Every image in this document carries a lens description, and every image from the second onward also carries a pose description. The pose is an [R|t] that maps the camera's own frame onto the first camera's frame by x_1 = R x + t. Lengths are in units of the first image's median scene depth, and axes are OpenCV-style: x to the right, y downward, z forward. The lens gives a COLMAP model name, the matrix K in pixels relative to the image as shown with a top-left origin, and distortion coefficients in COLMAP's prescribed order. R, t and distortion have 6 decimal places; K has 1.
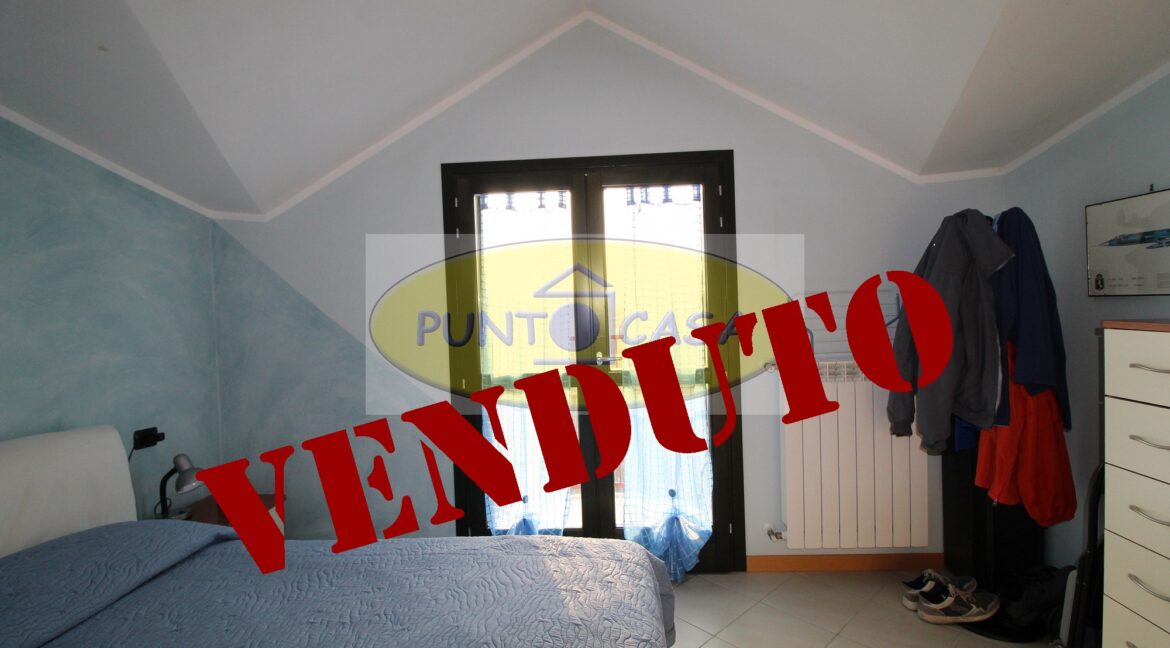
lens RADIAL K [[540.4, 0, 588.5], [0, 540.4, 313.4], [0, 0, 1]] dist [-0.000816, -0.012449]
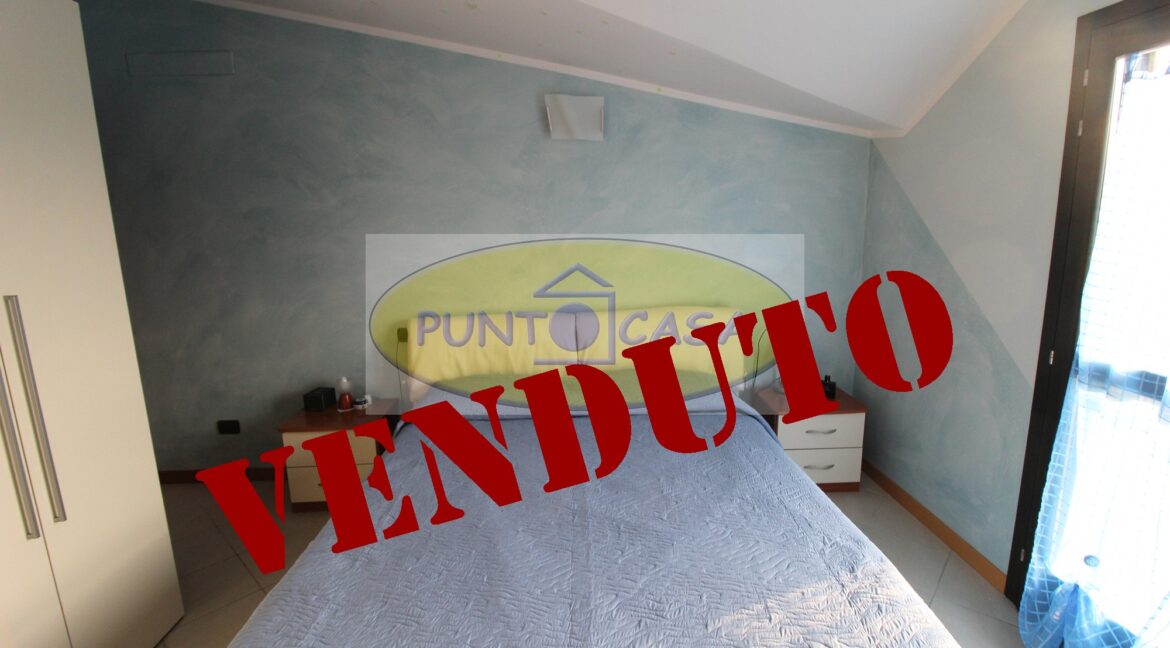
lens RADIAL K [[540.4, 0, 588.5], [0, 540.4, 313.4], [0, 0, 1]] dist [-0.000816, -0.012449]
pose [[0.085489, 0.211393, -0.973655, 0.378788], [-0.000045, 0.977234, 0.212166, -0.069185], [0.996339, -0.018094, 0.083552, 0.375440]]
